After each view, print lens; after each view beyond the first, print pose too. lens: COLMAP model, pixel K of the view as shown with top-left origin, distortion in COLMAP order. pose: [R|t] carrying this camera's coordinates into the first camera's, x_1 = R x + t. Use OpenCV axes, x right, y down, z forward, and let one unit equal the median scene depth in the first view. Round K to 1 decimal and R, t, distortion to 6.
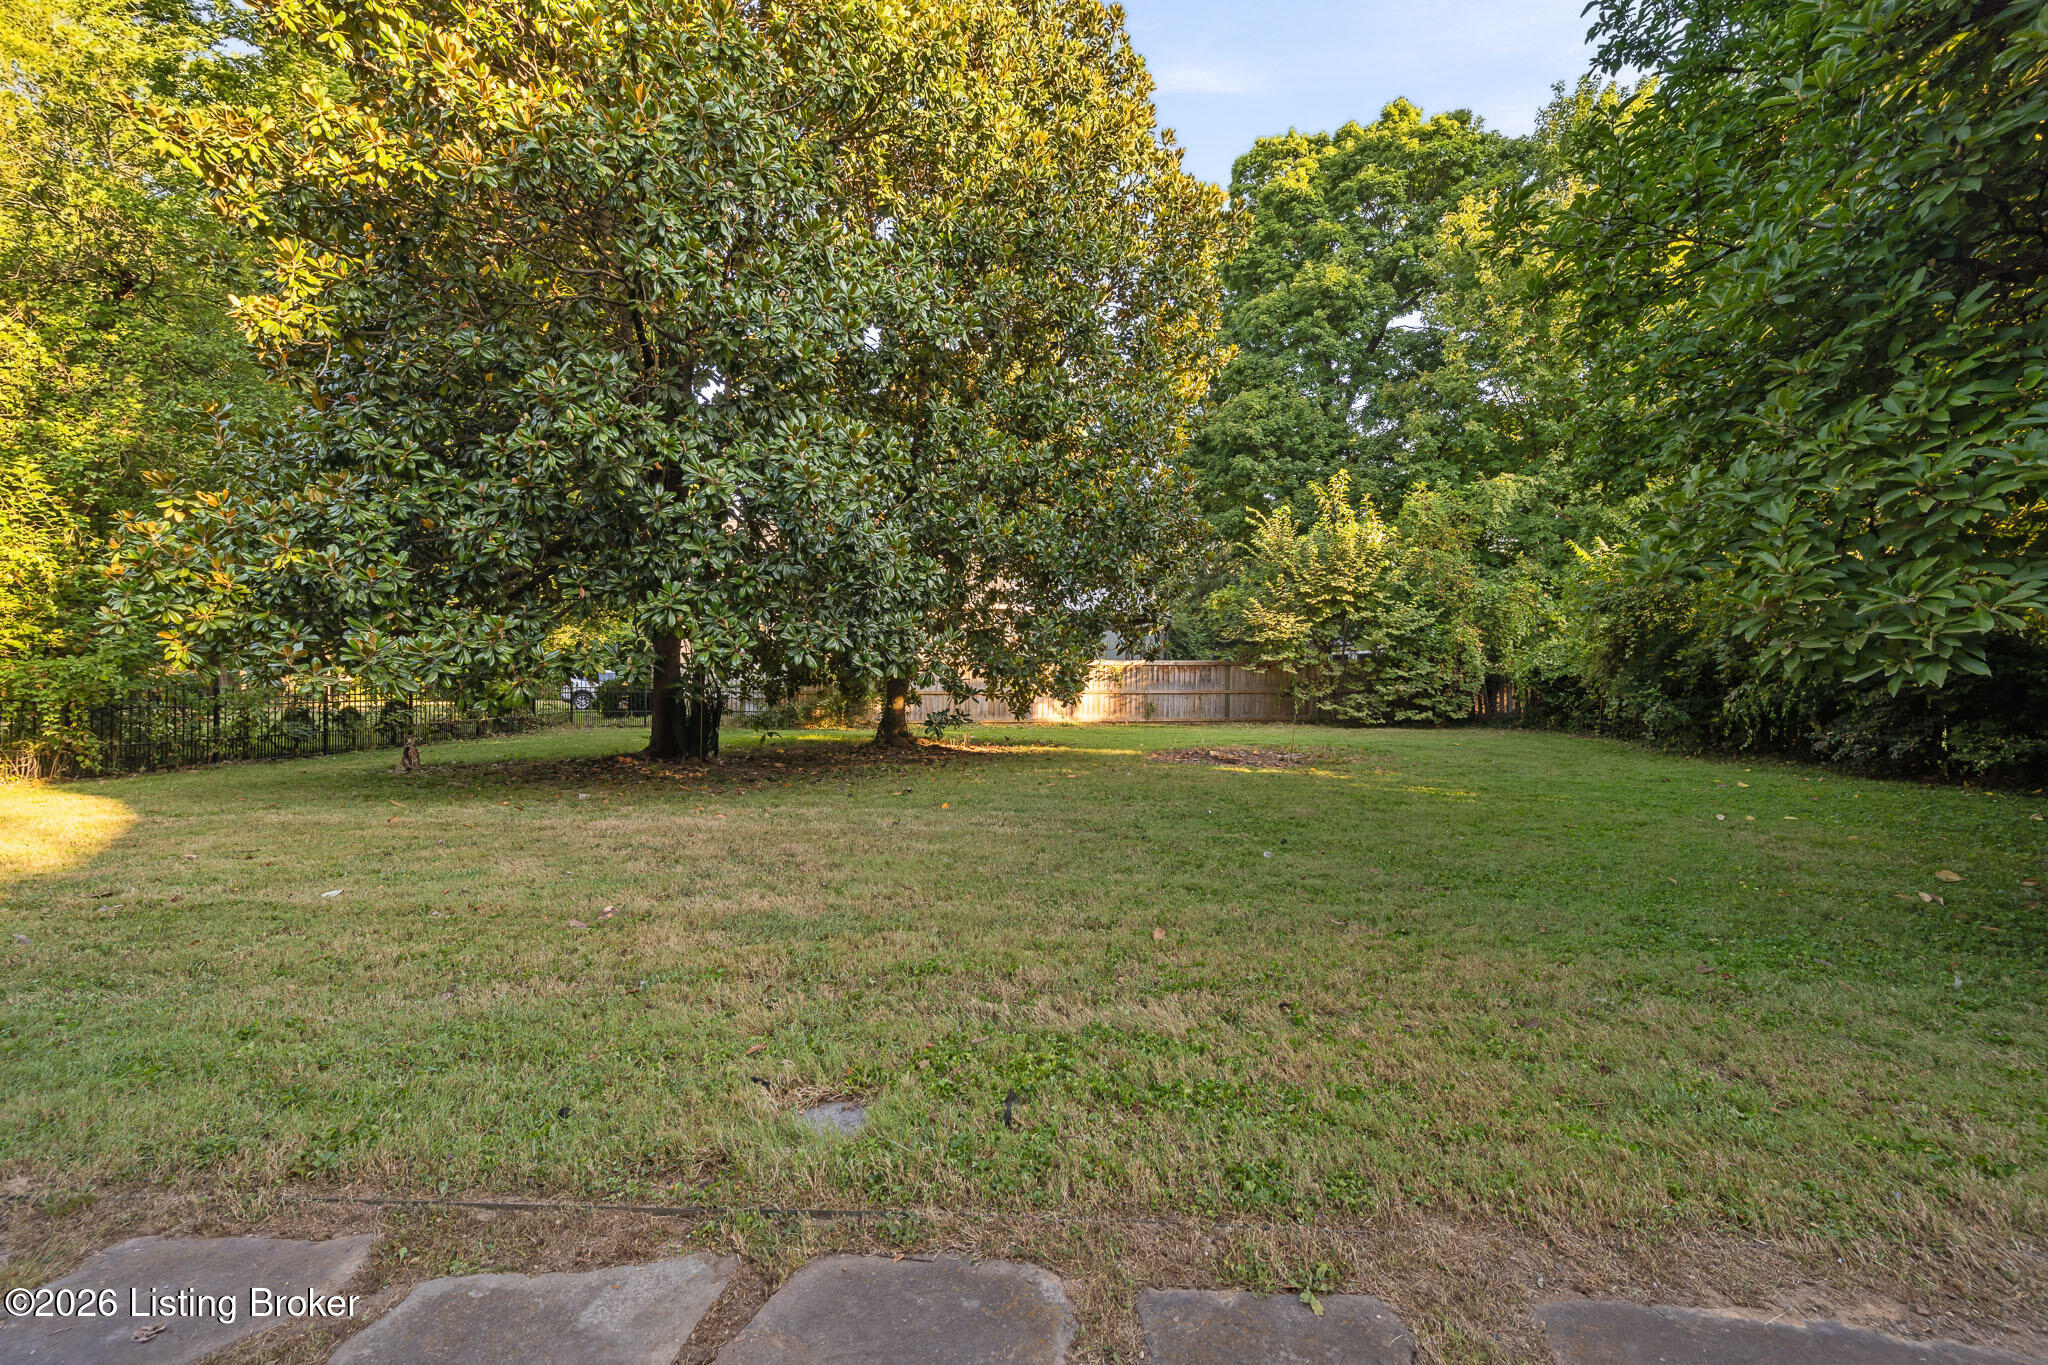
lens RADIAL K [[826.5, 0, 1024.0], [0, 826.5, 682.5], [0, 0, 1]] dist [-0.000441, -0.000095]
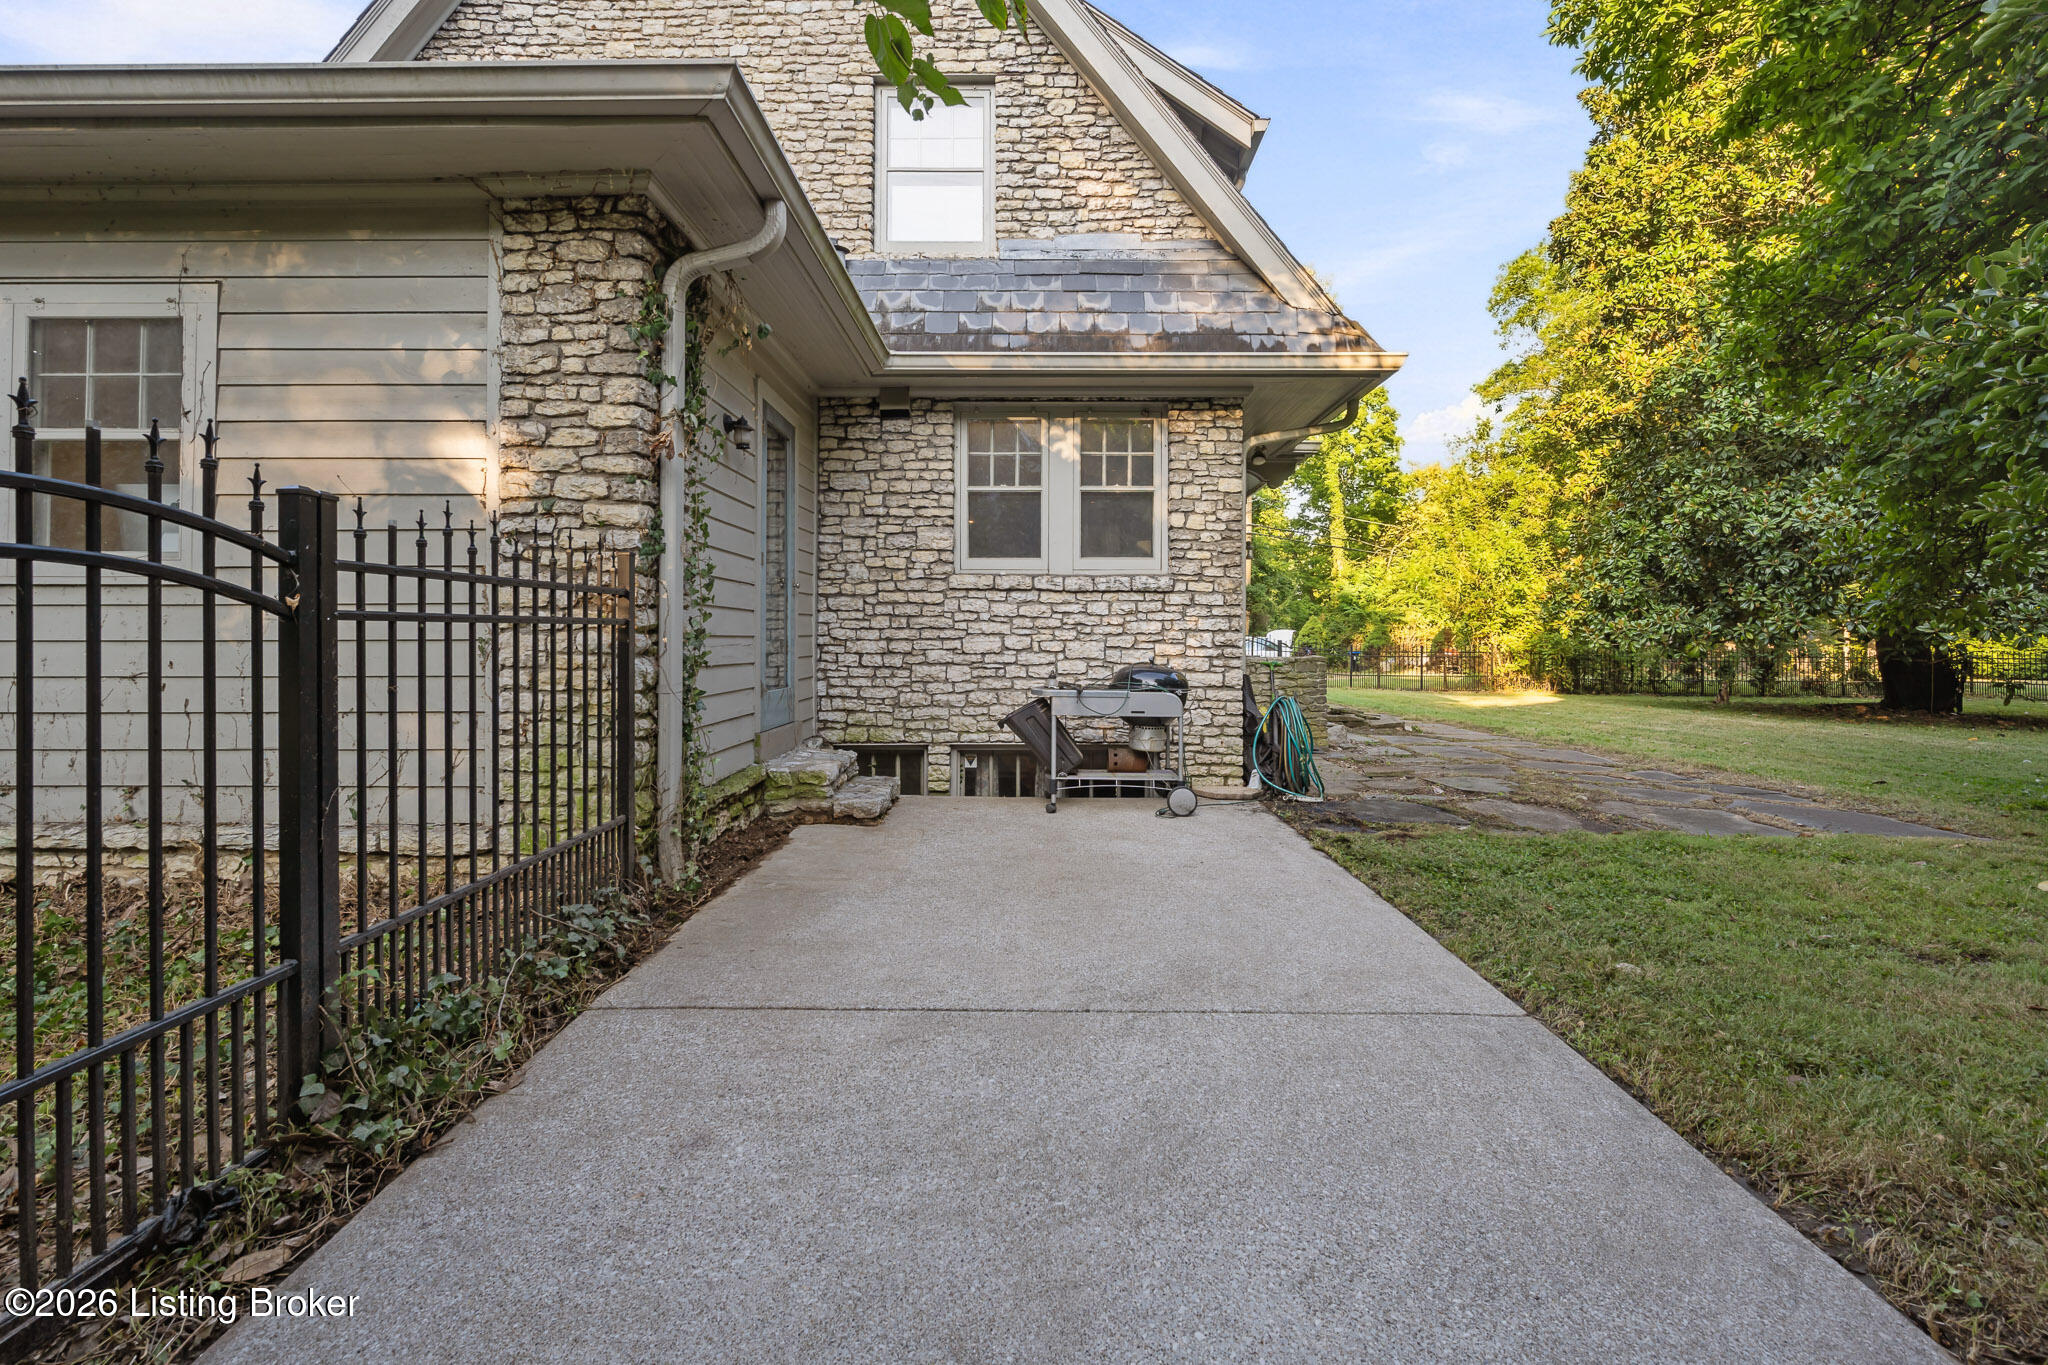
lens RADIAL K [[873.8, 0, 1024.8], [0, 873.8, 640.1], [0, 0, 1]] dist [-0.000170, -0.000021]
pose [[0.035271, -0.000116, -0.999378, 1.267688], [-0.023982, 0.999712, -0.000963, 0.027545], [0.999090, 0.024001, 0.035258, -0.534256]]
